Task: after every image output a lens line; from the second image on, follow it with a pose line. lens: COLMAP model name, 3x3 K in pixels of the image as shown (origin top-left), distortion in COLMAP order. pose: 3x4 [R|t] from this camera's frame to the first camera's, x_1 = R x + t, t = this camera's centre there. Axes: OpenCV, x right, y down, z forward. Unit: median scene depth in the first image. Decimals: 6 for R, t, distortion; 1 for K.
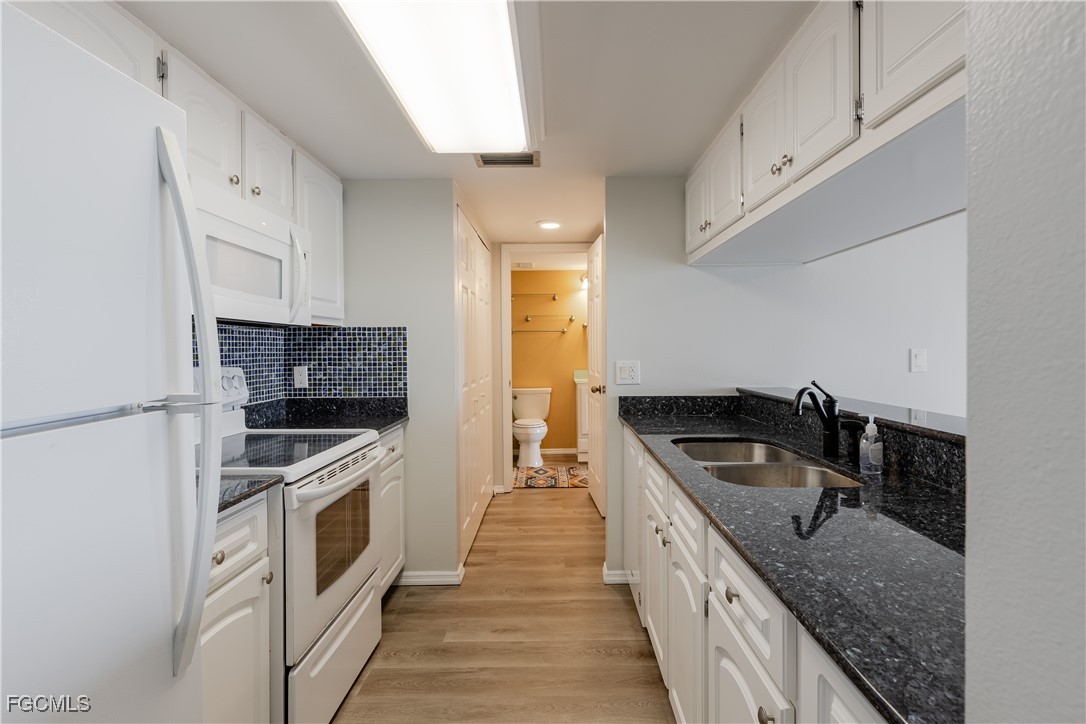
lens RADIAL K [[545.3, 0, 554.2], [0, 545.3, 349.9], [0, 0, 1]] dist [0.000617, -0.000444]
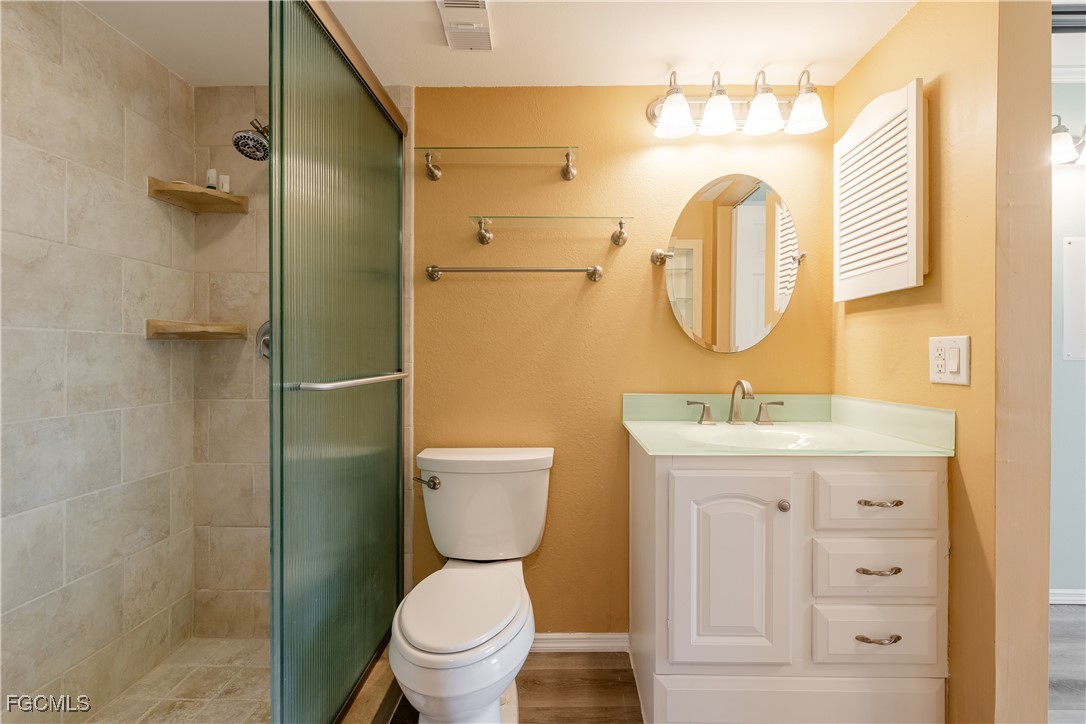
lens RADIAL K [[472.4, 0, 542.7], [0, 472.4, 358.8], [0, 0, 1]] dist [0.002572, 0.000580]
pose [[0.998105, 0.009989, -0.060713, 0.010859], [-0.010163, 0.999945, -0.002558, 0.043747], [0.060684, 0.003171, 0.998152, 1.718141]]
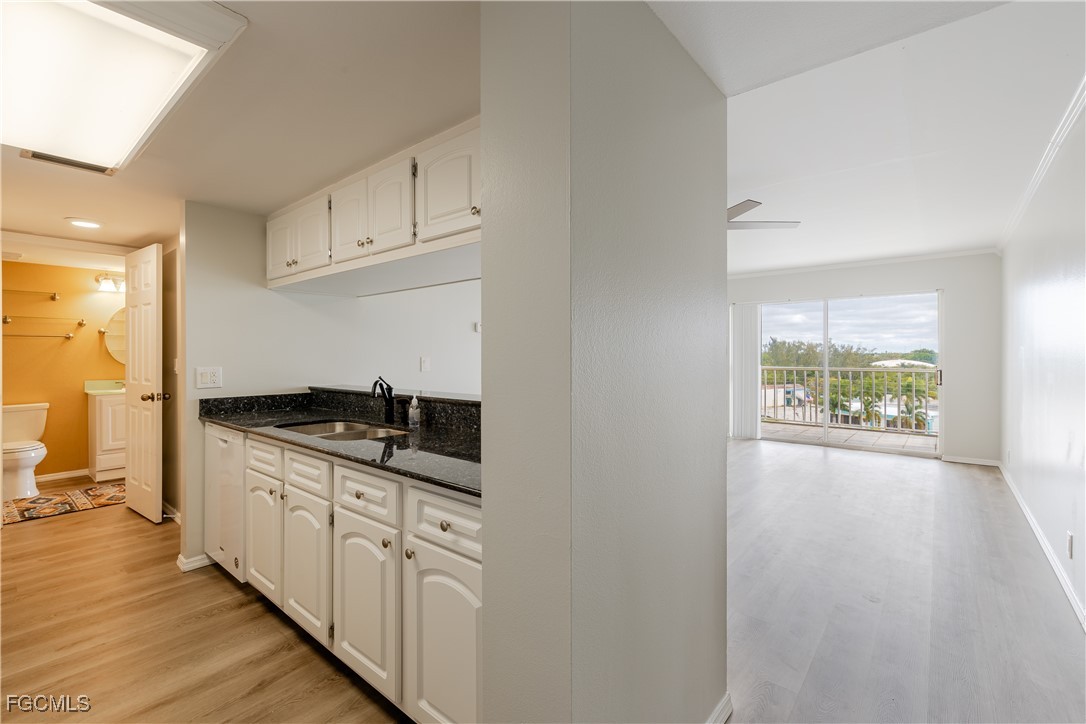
lens RADIAL K [[472.4, 0, 543.7], [0, 472.4, 358.5], [0, 0, 1]] dist [0.002572, 0.000580]
pose [[0.646866, -0.000389, 0.762604, -0.166343], [0.000360, 1.000000, 0.000204, 0.001752], [-0.762604, 0.000142, 0.646866, -0.165031]]
